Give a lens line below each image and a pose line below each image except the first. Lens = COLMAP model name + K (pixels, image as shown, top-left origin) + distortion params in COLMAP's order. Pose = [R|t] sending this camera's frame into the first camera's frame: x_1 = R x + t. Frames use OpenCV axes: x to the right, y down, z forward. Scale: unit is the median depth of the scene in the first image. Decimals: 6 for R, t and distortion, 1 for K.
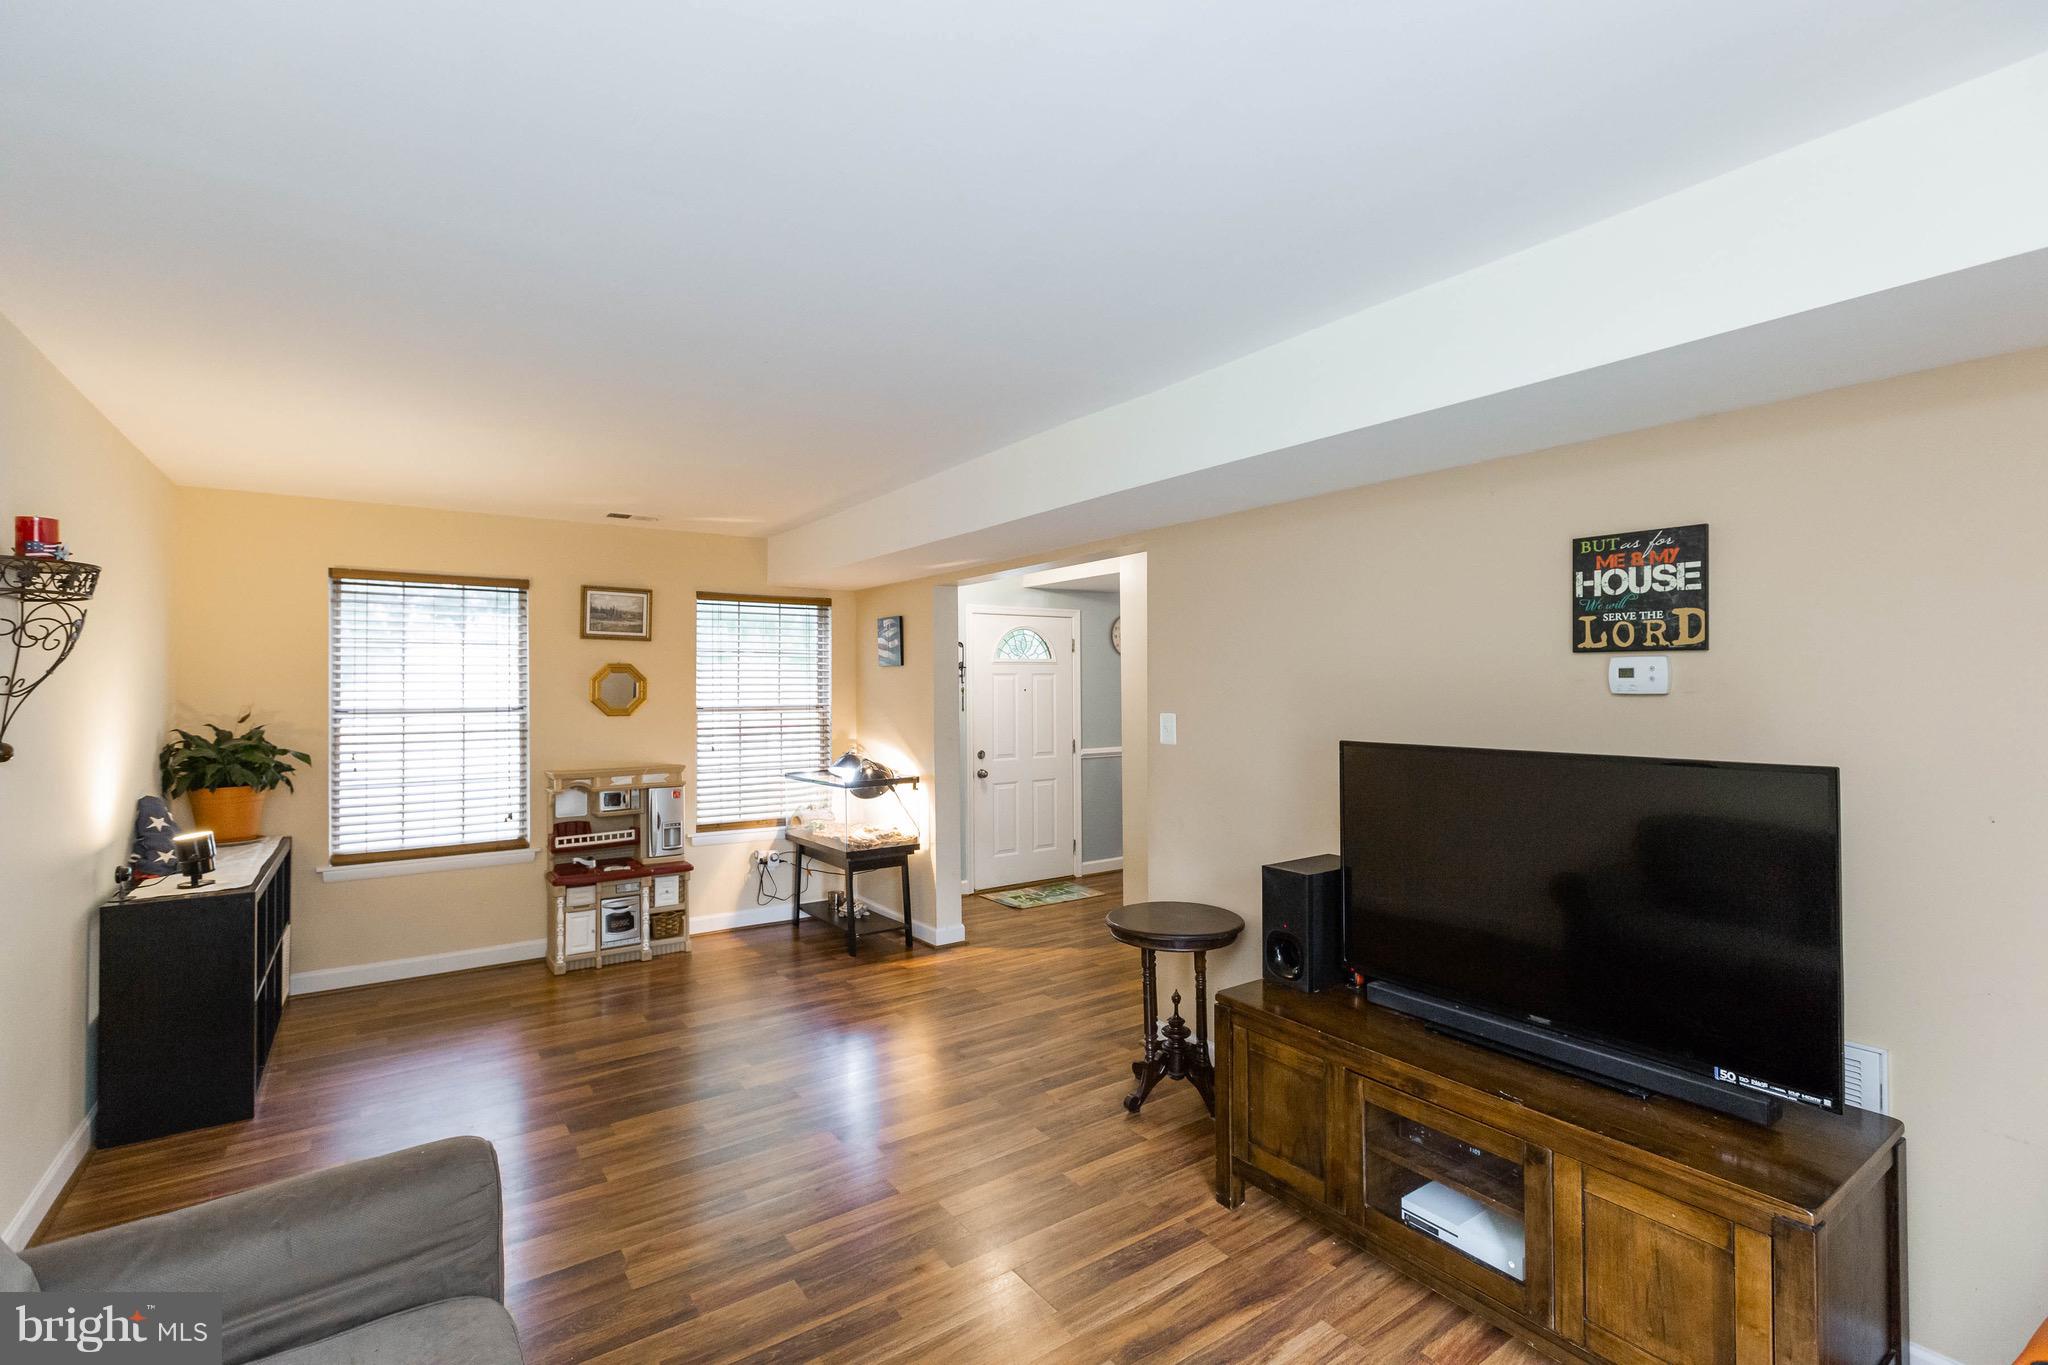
lens RADIAL K [[926.6, 0, 1034.9], [0, 926.6, 678.4], [0, 0, 1]] dist [0.001114, -0.000750]
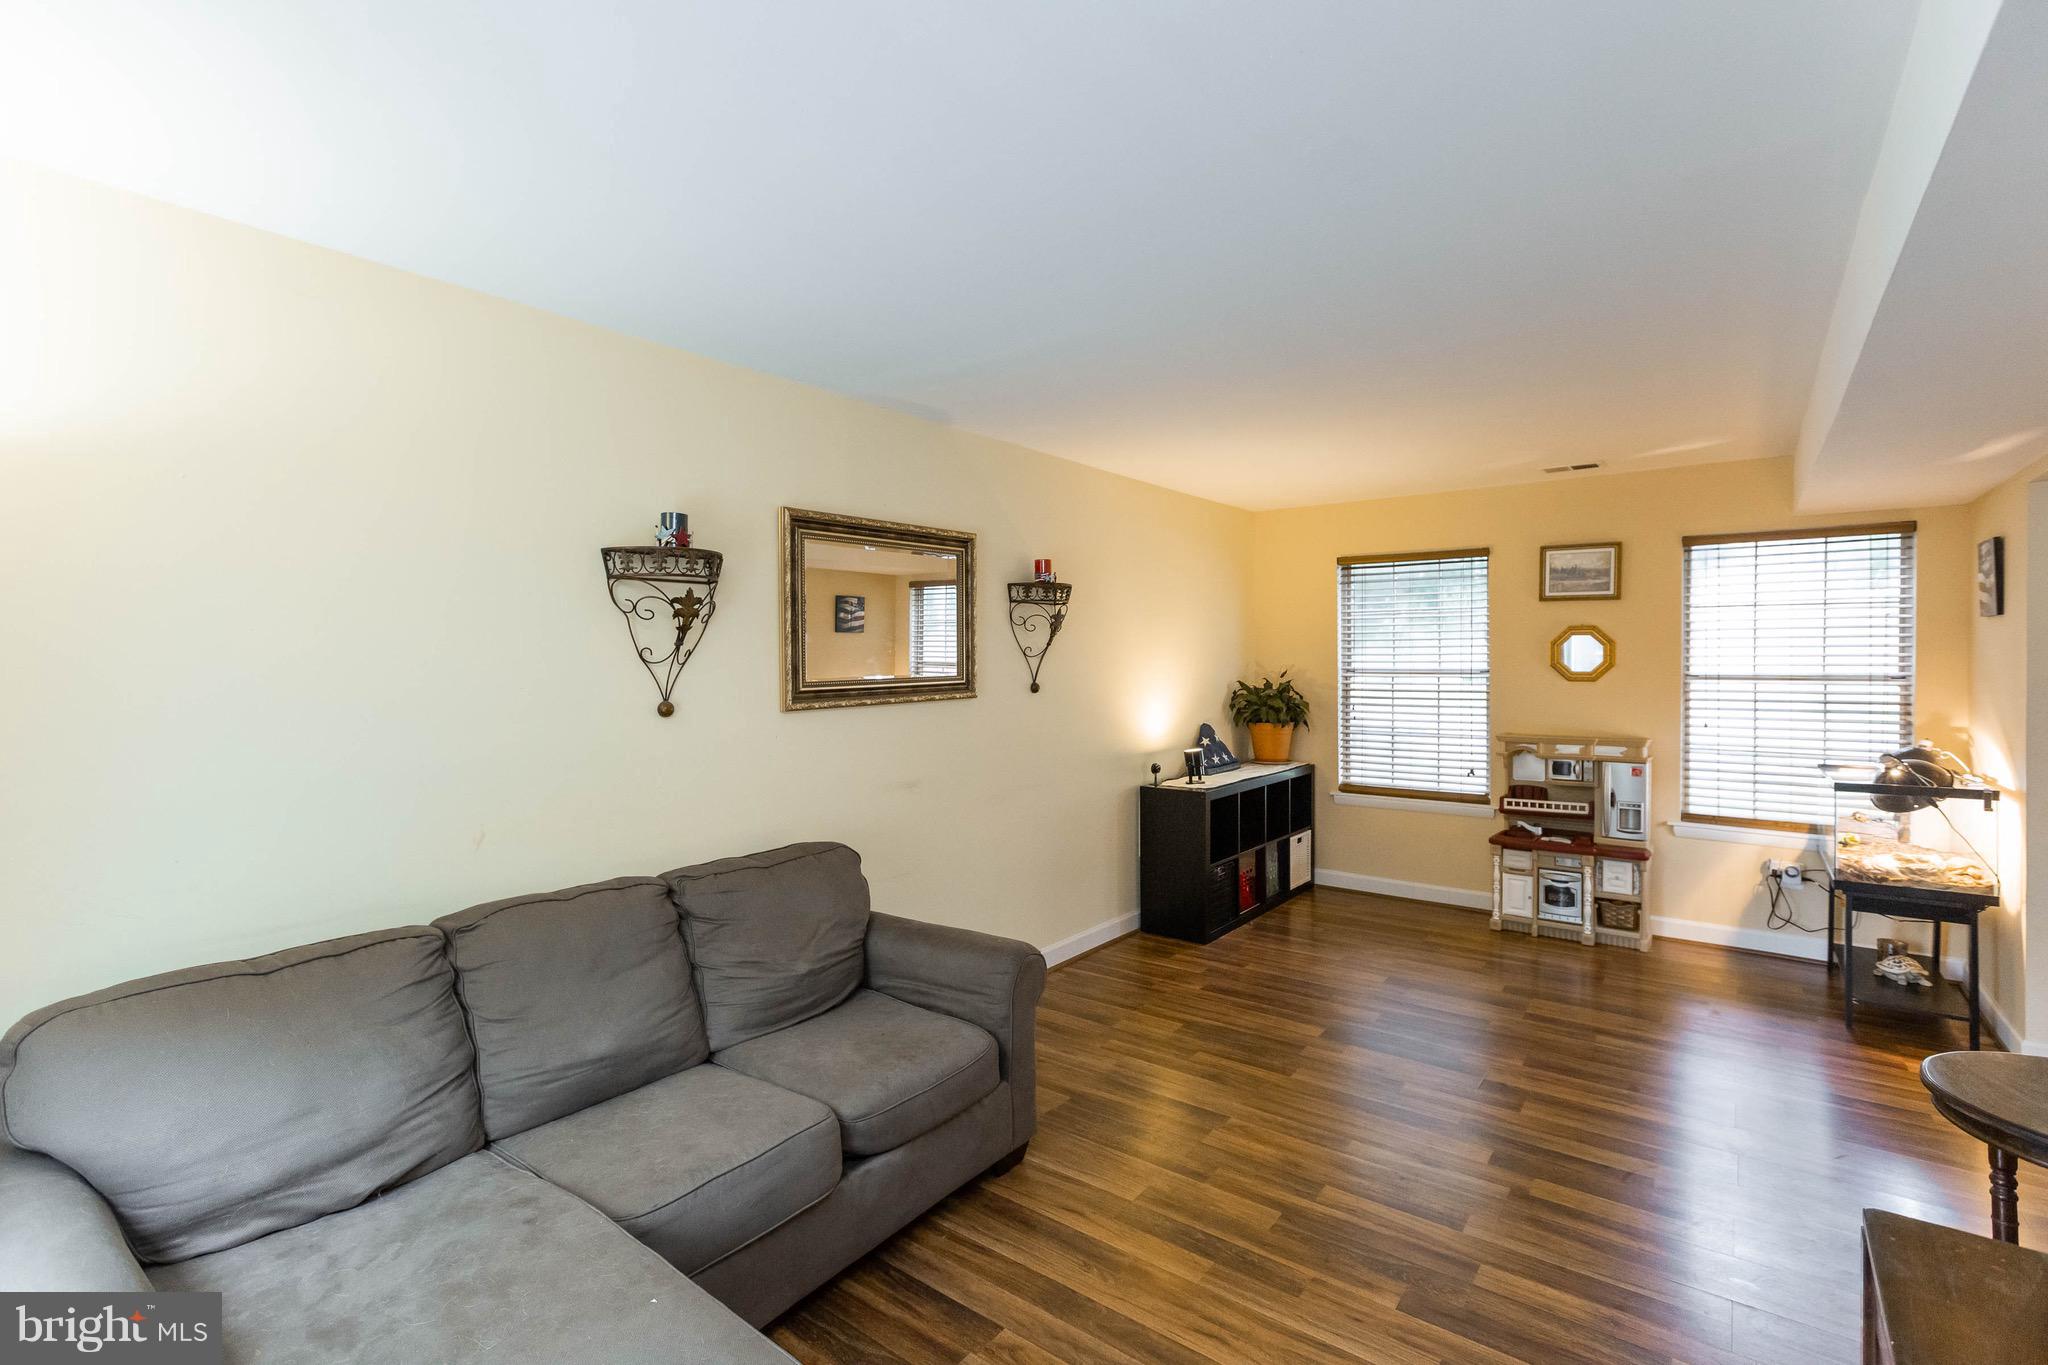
lens RADIAL K [[926.6, 0, 1029.4], [0, 926.6, 679.6], [0, 0, 1]] dist [0.001114, -0.000750]
pose [[0.292524, 0.025423, -0.955920, 0.297294], [0.011480, 0.999481, 0.030095, 0.004172], [0.956189, -0.019777, 0.292080, 0.198317]]
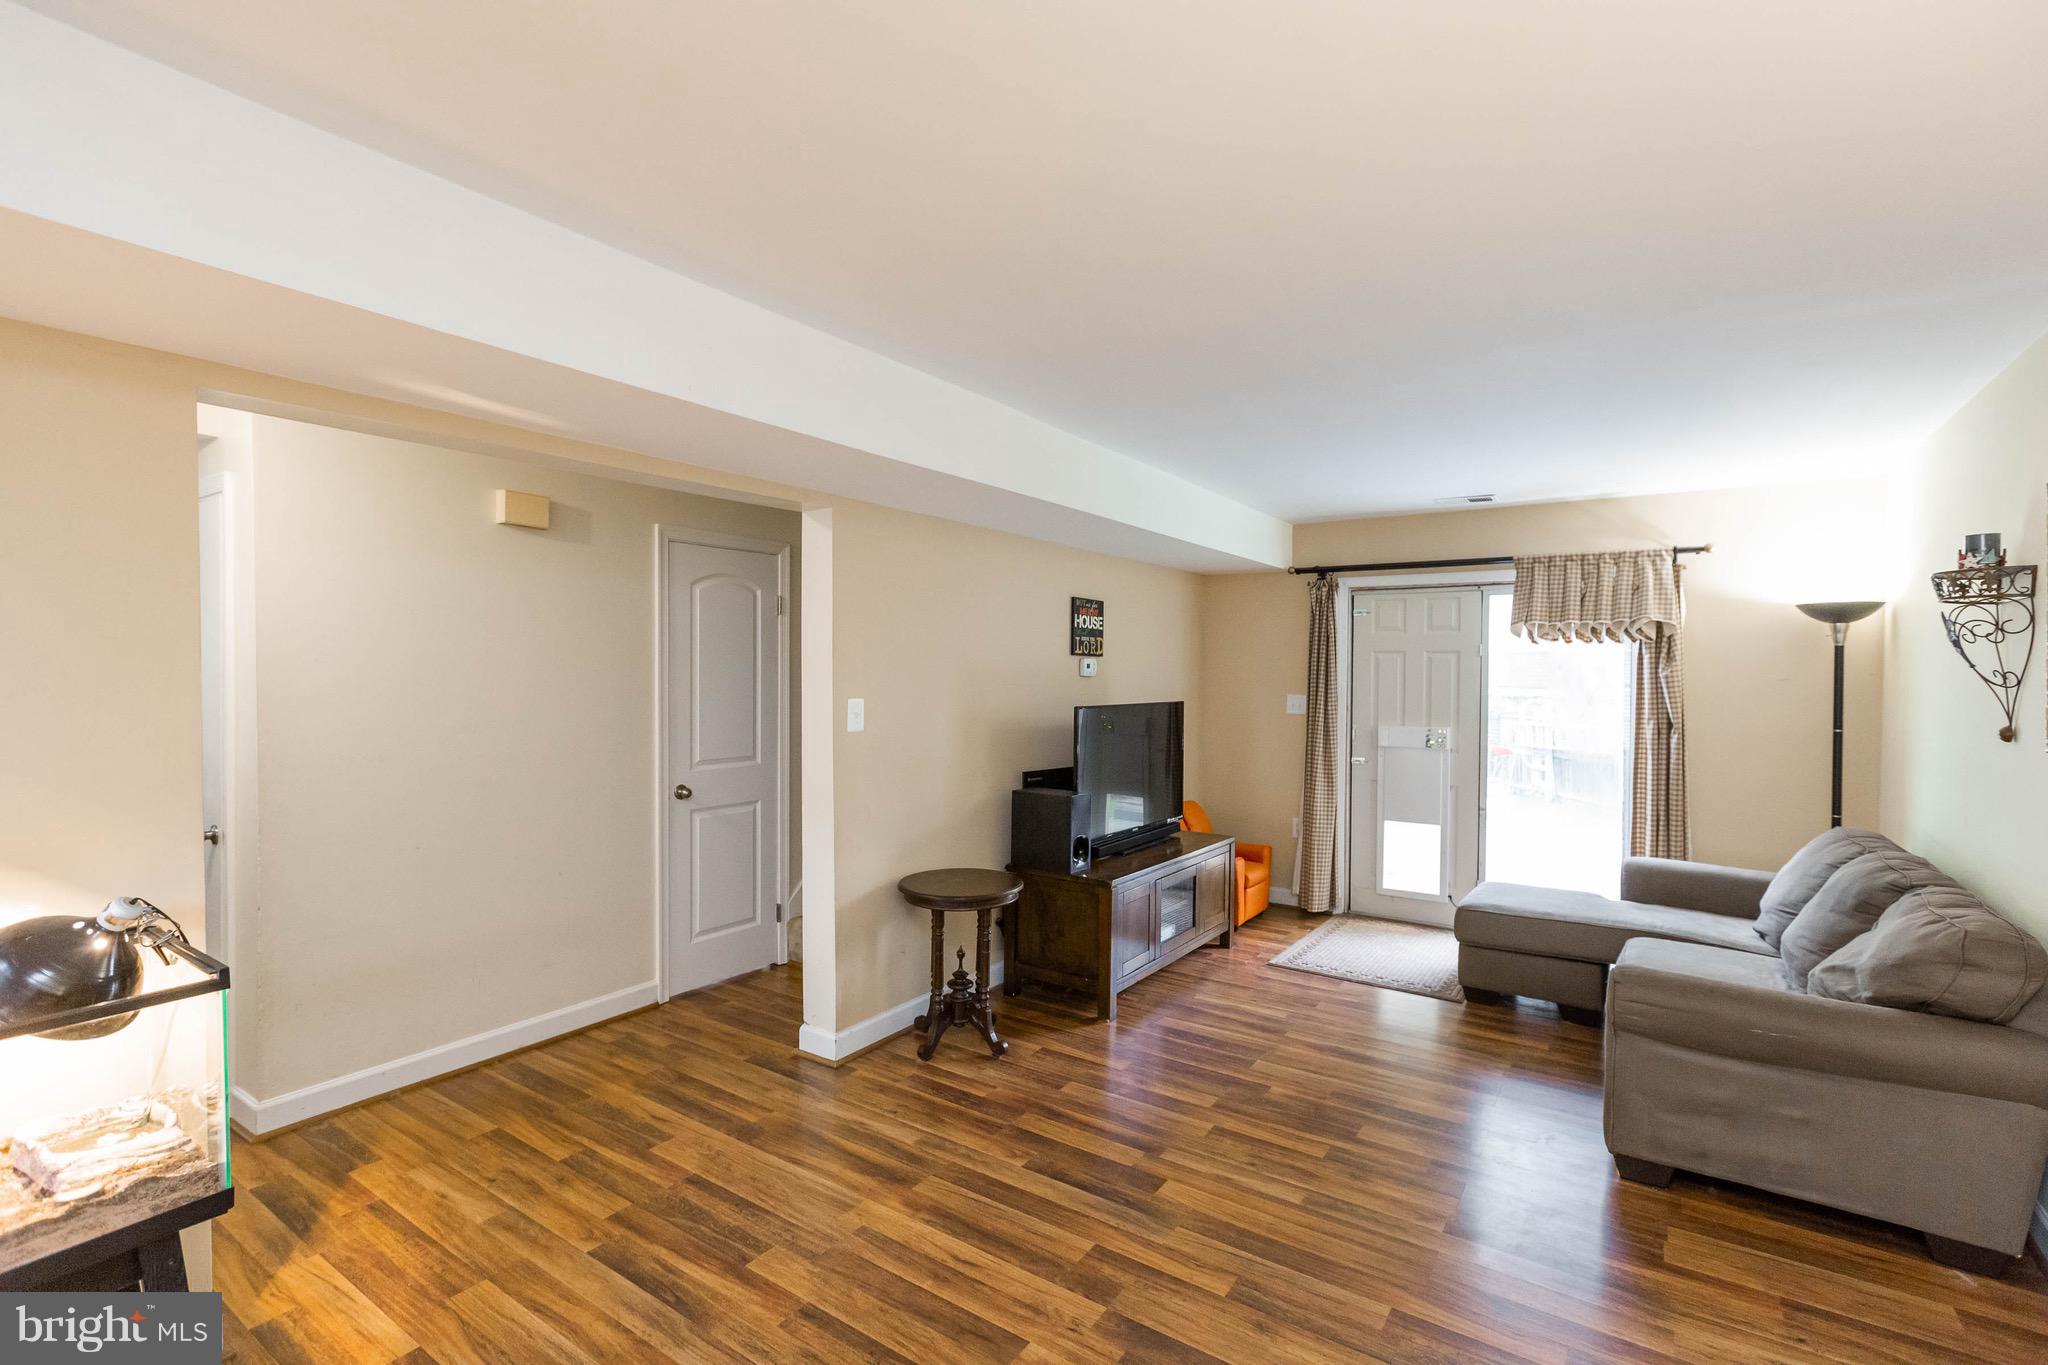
lens RADIAL K [[926.6, 0, 1030.1], [0, 926.6, 678.7], [0, 0, 1]] dist [0.001114, -0.000750]
pose [[-0.349104, -0.005051, 0.937070, -0.596398], [-0.012645, 0.999920, 0.000679, 0.010914], [-0.936999, -0.011612, -0.349140, 0.861912]]
